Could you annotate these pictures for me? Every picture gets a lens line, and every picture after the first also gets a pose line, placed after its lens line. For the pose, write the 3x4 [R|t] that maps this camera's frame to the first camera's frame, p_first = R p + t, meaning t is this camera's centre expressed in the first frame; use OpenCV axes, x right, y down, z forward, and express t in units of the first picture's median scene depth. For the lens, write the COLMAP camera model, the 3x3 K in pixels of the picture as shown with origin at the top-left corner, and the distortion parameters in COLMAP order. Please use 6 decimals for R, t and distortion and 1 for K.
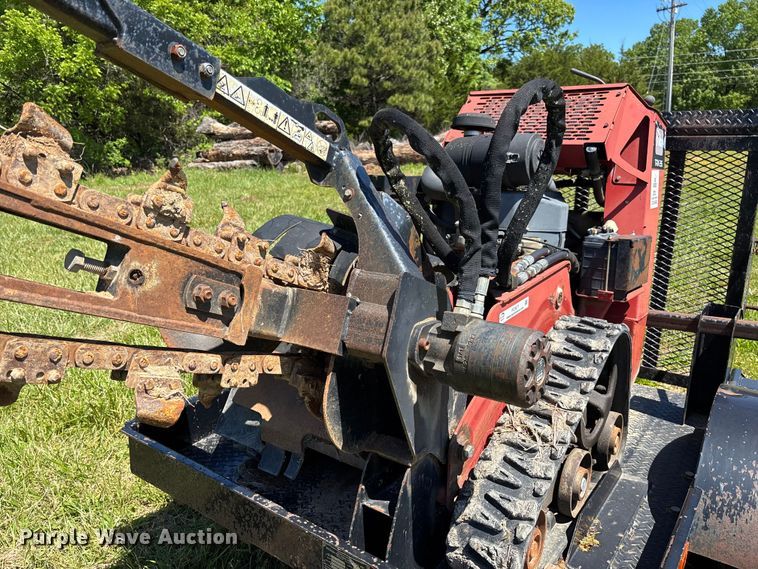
lens RADIAL K [[577.4, 0, 374.9], [0, 577.4, 288.0], [0, 0, 1]] dist [0.038743, -0.048101]
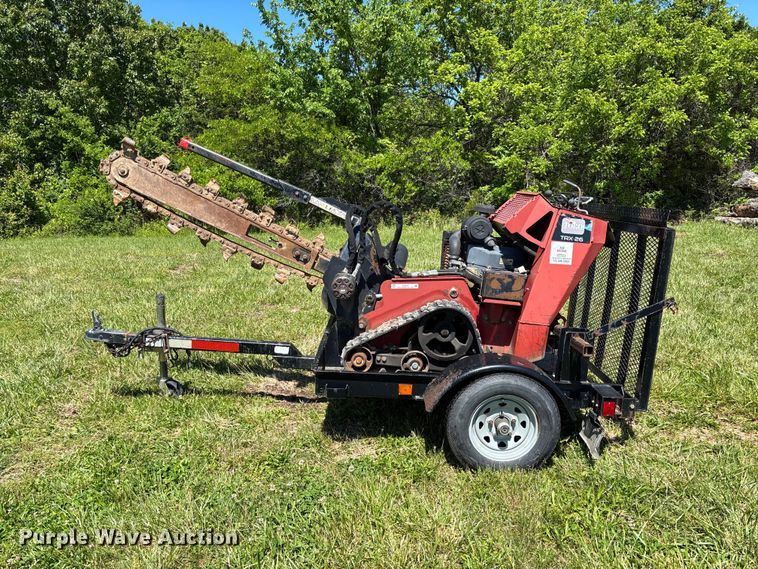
lens RADIAL K [[568.3, 0, 380.9], [0, 568.3, 297.0], [0, 0, 1]] dist [0.055361, -0.058435]
pose [[0.594766, 0.176620, -0.784257, 0.158111], [-0.223017, 0.973526, 0.050113, -0.001188], [0.772345, 0.145097, 0.618410, -0.044620]]
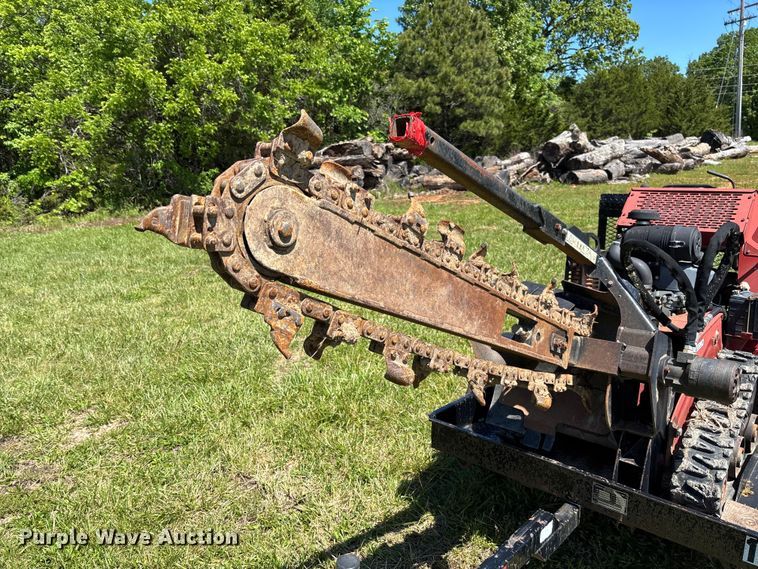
lens RADIAL K [[575.5, 0, 383.7], [0, 575.5, 287.3], [0, 0, 1]] dist [0.047869, -0.057700]
pose [[0.996571, -0.003941, -0.082648, -0.037434], [0.001646, 0.999612, -0.027810, -0.006466], [0.082725, 0.027579, 0.996191, -0.052260]]
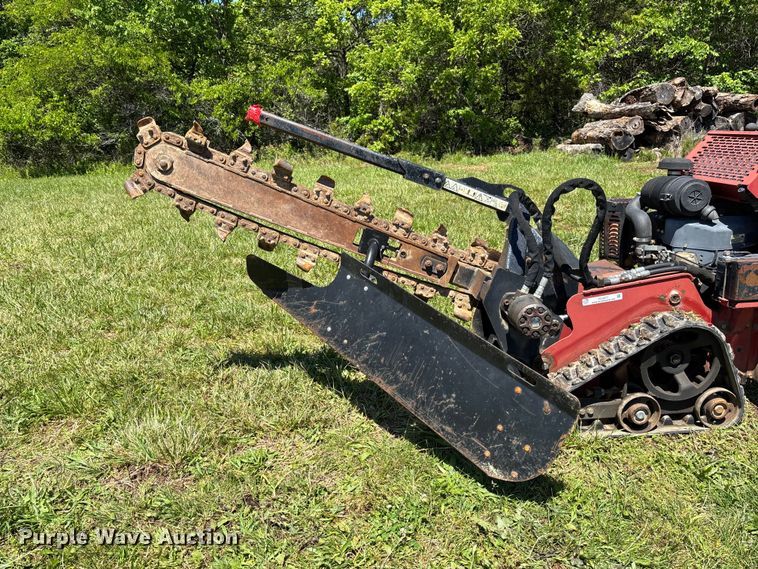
lens RADIAL K [[577.4, 0, 374.9], [0, 577.4, 288.0], [0, 0, 1]] dist [0.038743, -0.048101]
pose [[0.634833, 0.223337, -0.739667, 0.268585], [-0.192700, 0.972827, 0.128350, -0.061397], [0.748234, 0.061053, 0.660620, 0.204816]]
